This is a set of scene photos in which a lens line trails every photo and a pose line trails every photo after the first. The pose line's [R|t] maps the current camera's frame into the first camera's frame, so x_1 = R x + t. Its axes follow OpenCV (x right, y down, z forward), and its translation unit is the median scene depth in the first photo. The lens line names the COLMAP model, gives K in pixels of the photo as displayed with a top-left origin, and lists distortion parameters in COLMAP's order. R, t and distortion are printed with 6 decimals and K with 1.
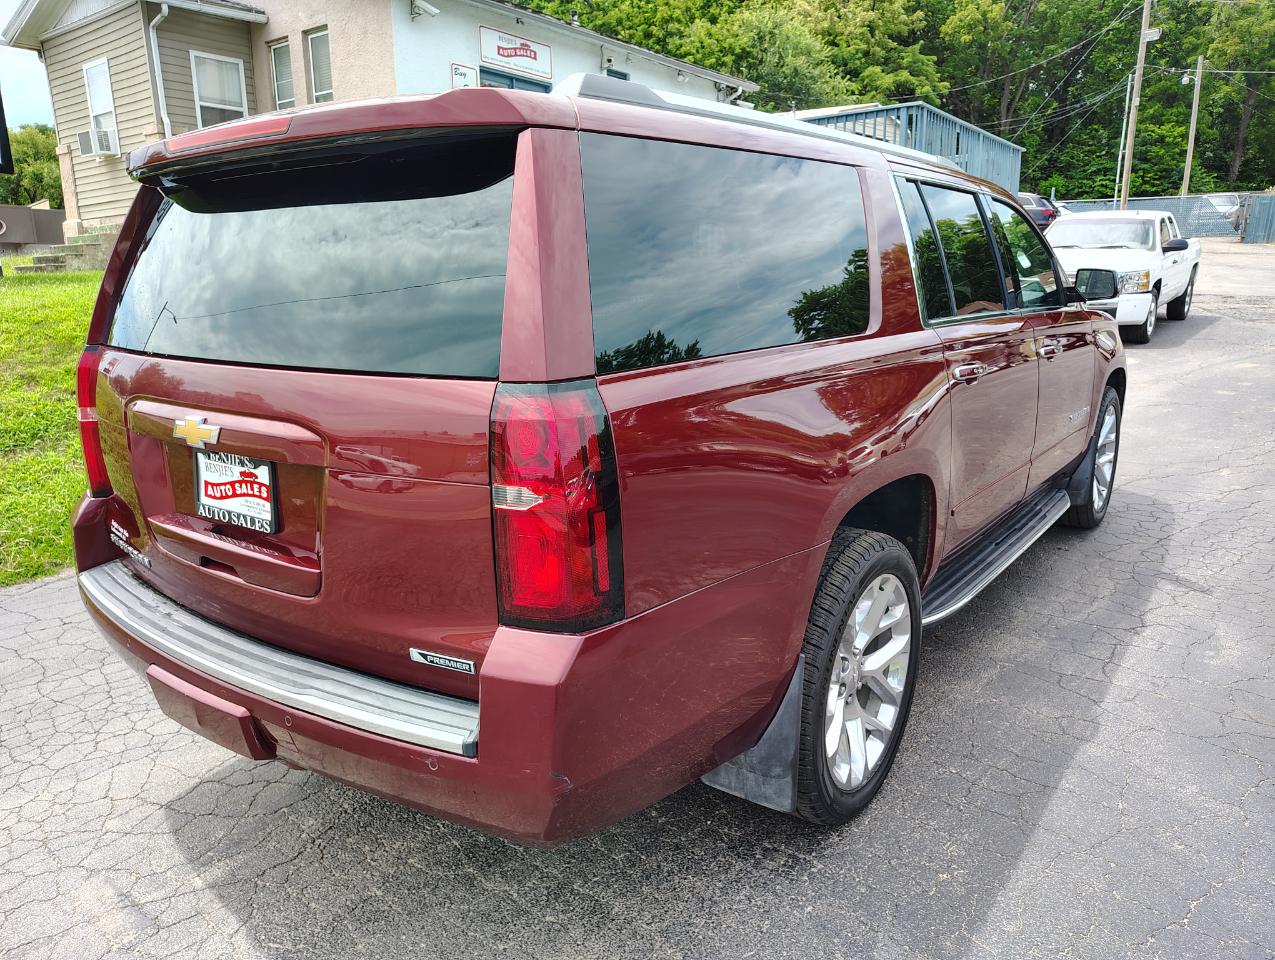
lens RADIAL K [[893.0, 0, 637.5], [0, 893.0, 480.0], [0, 0, 1]] dist [0.005842, -0.005077]
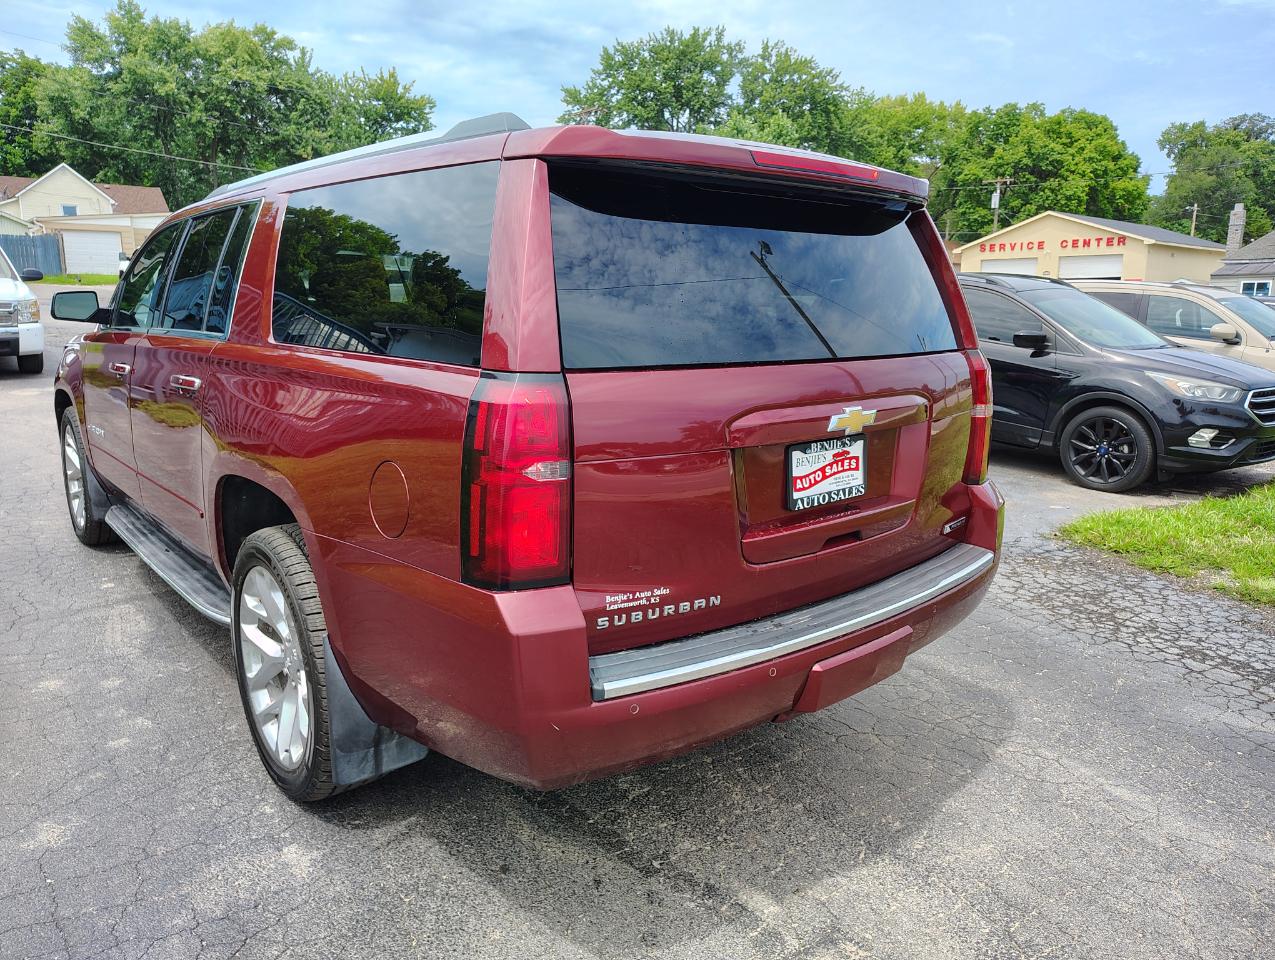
lens RADIAL K [[892.9, 0, 635.0], [0, 892.9, 461.1], [0, 0, 1]] dist [-0.001489, -0.006818]
pose [[0.235800, -0.157299, 0.958987, -0.680302], [0.210585, 0.971636, 0.107594, -0.075518], [-0.948711, 0.176578, 0.262236, 0.396459]]
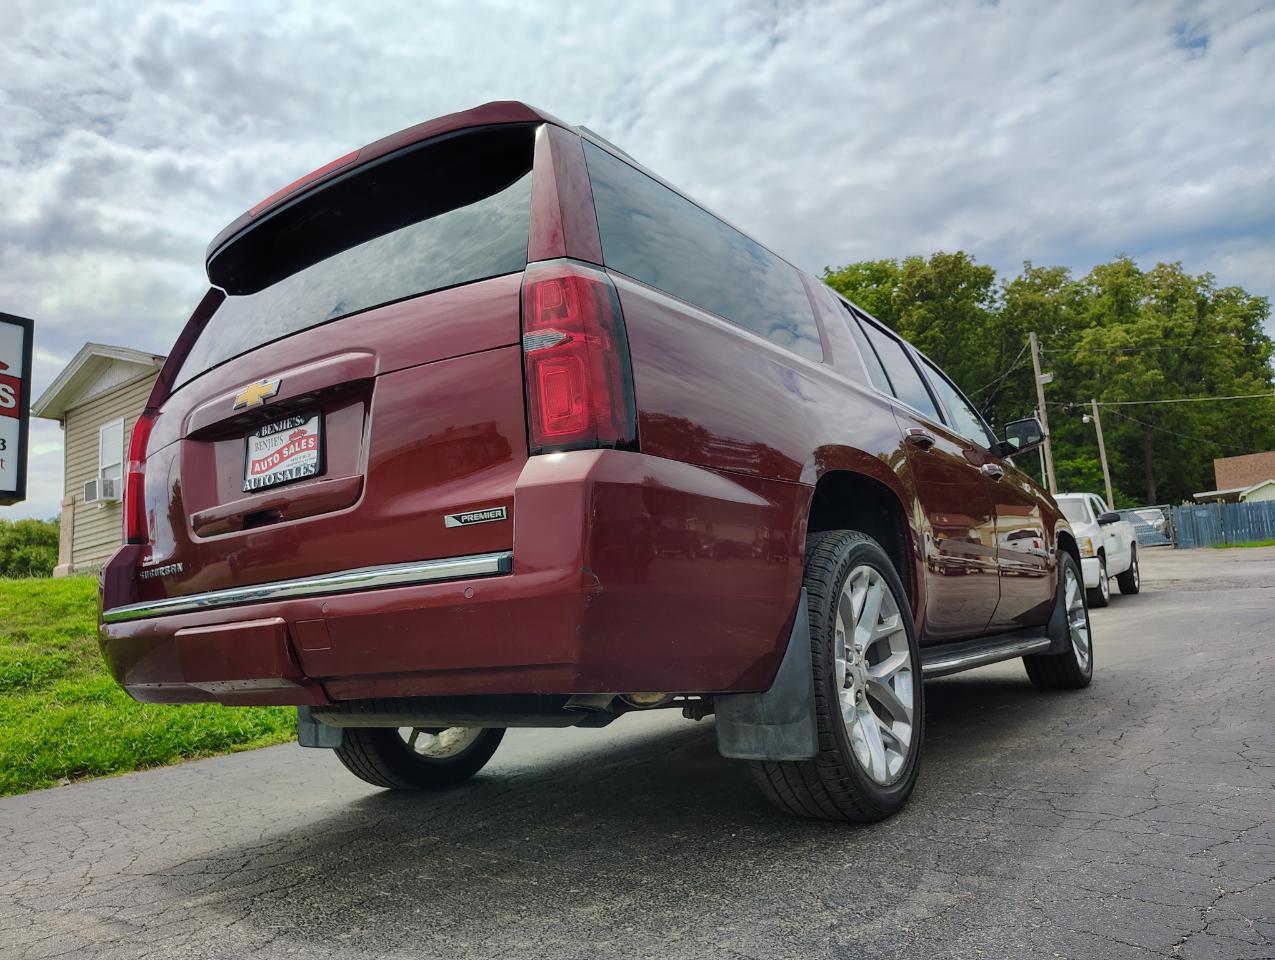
lens RADIAL K [[893.0, 0, 637.5], [0, 893.0, 480.0], [0, 0, 1]] dist [0.005842, -0.005077]
pose [[0.997610, -0.055569, 0.041075, -0.022479], [0.067102, 0.920984, -0.383778, 0.213840], [-0.016503, 0.385617, 0.922512, -0.013573]]
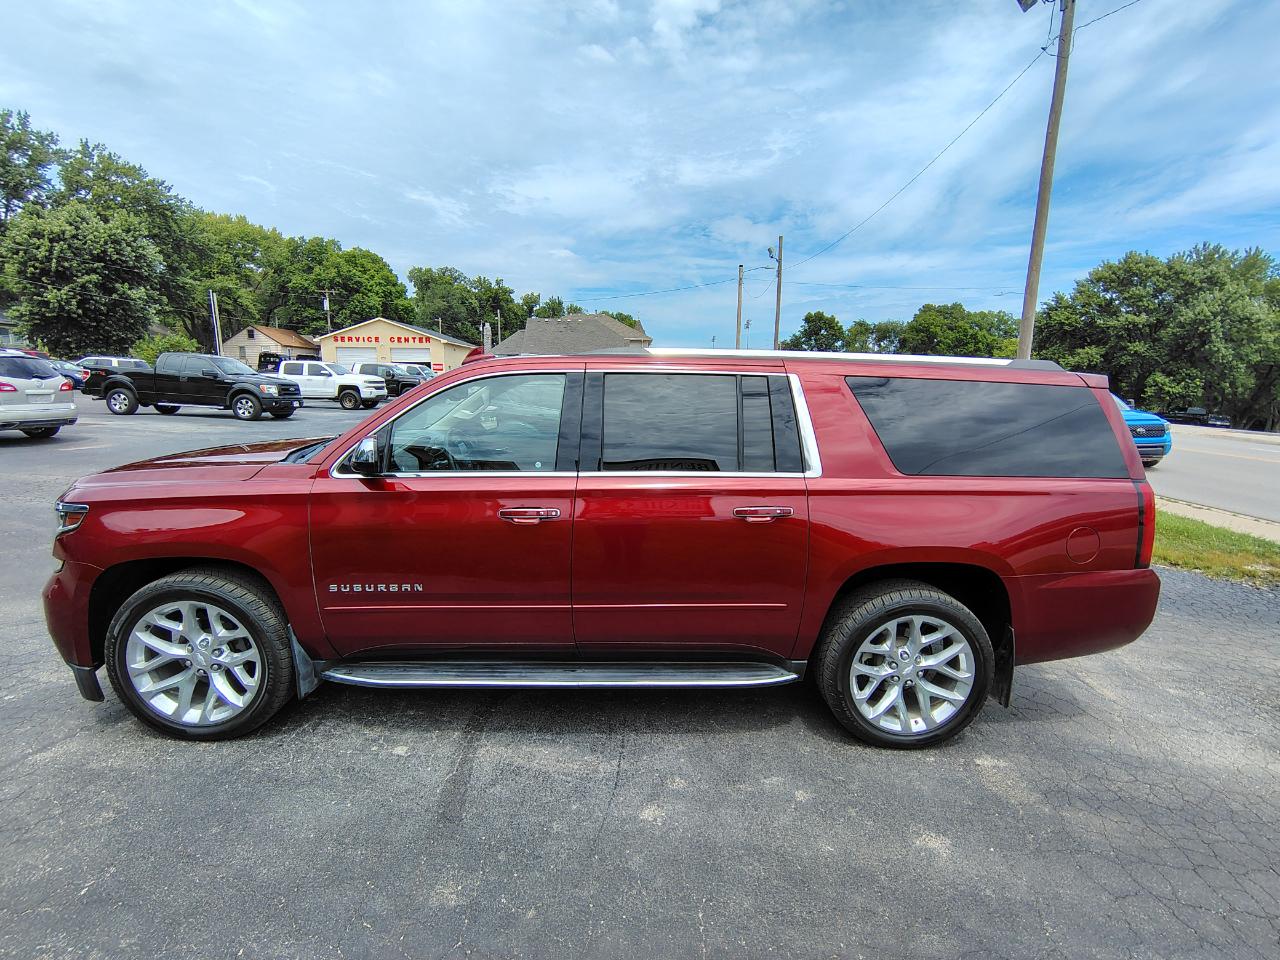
lens RADIAL K [[580.6, 0, 654.6], [0, 580.6, 475.4], [0, 0, 1]] dist [-0.003979, -0.001305]
pose [[-0.617871, -0.125965, 0.776124, -0.483830], [0.165155, 0.944272, 0.284735, -0.350789], [-0.768739, 0.304110, -0.562635, 1.275921]]
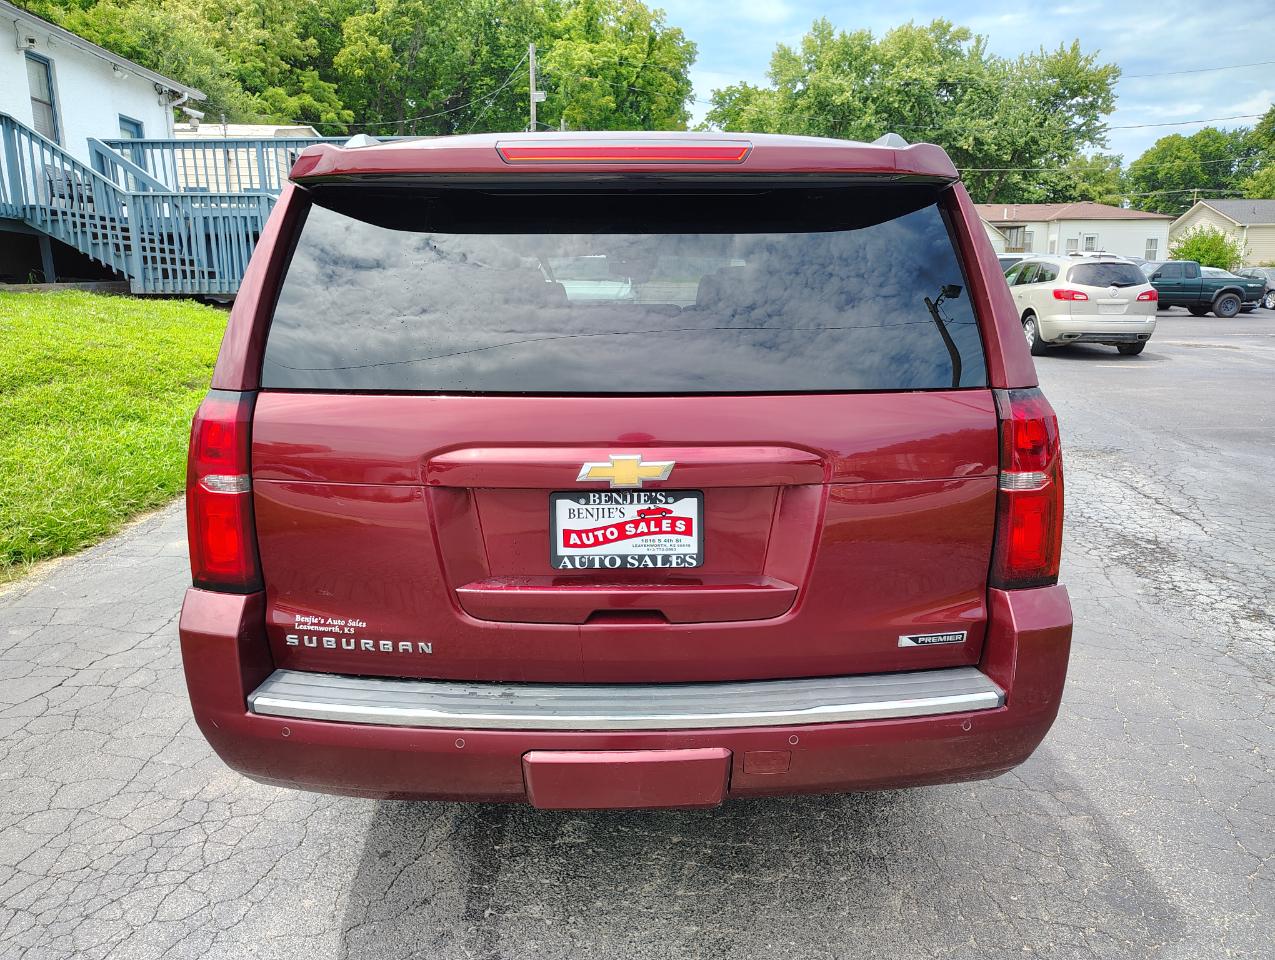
lens RADIAL K [[894.1, 0, 646.2], [0, 894.1, 467.3], [0, 0, 1]] dist [0.002897, 0.000658]
pose [[0.799319, -0.106132, 0.591461, -0.415860], [0.129609, 0.991561, 0.002769, -0.023327], [-0.586763, 0.074446, 0.806329, 0.099353]]
